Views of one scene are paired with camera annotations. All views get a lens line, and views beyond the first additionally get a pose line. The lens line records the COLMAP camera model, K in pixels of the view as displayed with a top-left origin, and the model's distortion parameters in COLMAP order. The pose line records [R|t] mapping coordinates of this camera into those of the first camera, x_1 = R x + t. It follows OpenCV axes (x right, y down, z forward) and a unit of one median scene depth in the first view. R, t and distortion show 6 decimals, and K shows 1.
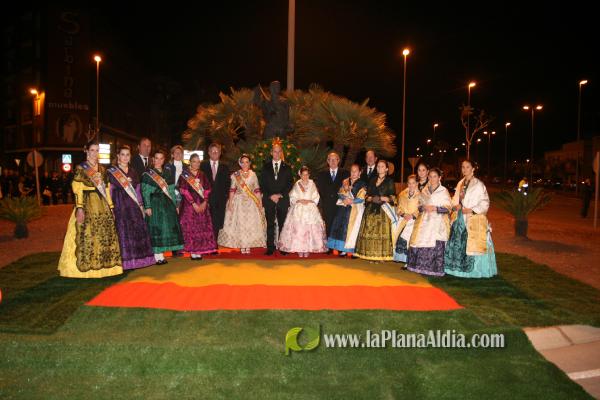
lens RADIAL K [[468.6, 0, 298.2], [0, 468.6, 198.4], [0, 0, 1]] dist [-0.116300, 0.079803]
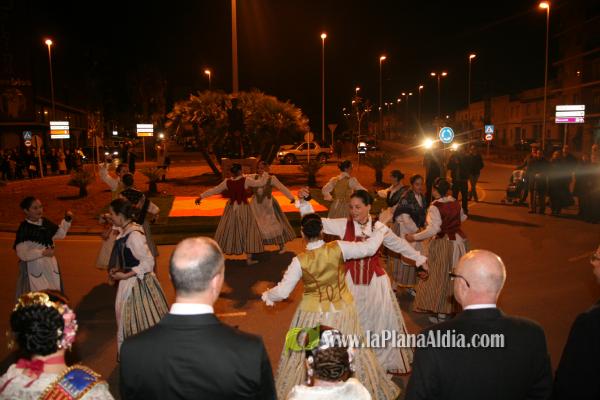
lens RADIAL K [[468.6, 0, 297.4], [0, 468.6, 202.2], [0, 0, 1]] dist [-0.116300, 0.079803]
pose [[0.989018, -0.050500, 0.138903, -0.051027], [0.037382, 0.994729, 0.095486, -0.015297], [-0.142993, -0.089244, 0.985692, -0.506133]]
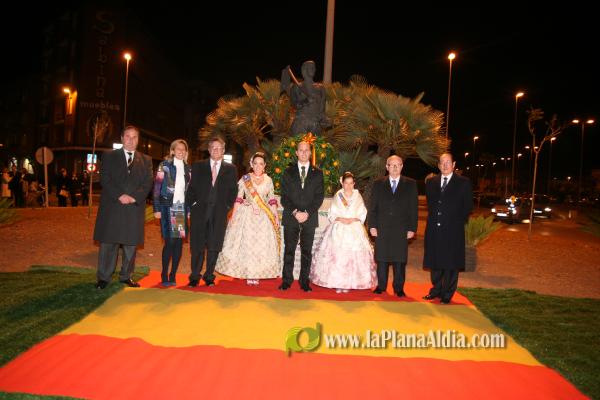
lens RADIAL K [[468.6, 0, 298.4], [0, 468.6, 198.9], [0, 0, 1]] dist [-0.116300, 0.079803]
pose [[0.997046, 0.038115, -0.066683, -0.004545], [-0.039288, 0.999094, -0.016369, -0.006948], [0.065998, 0.018940, 0.997640, 0.158140]]
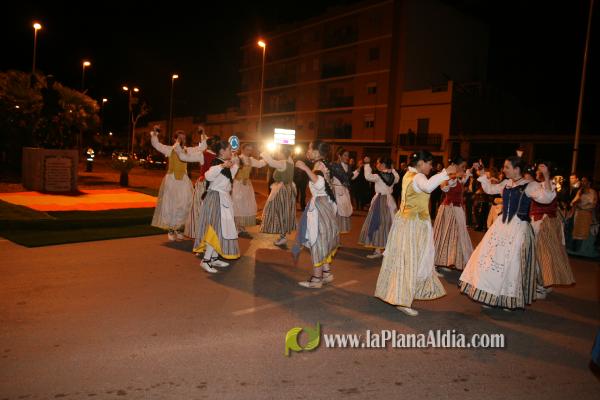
lens RADIAL K [[468.6, 0, 296.3], [0, 468.6, 196.2], [0, 0, 1]] dist [-0.116300, 0.079803]
pose [[0.650472, -0.028522, 0.758994, -0.434648], [-0.013714, 0.998691, 0.049282, 0.028416], [-0.759406, -0.042465, 0.649230, -0.335684]]
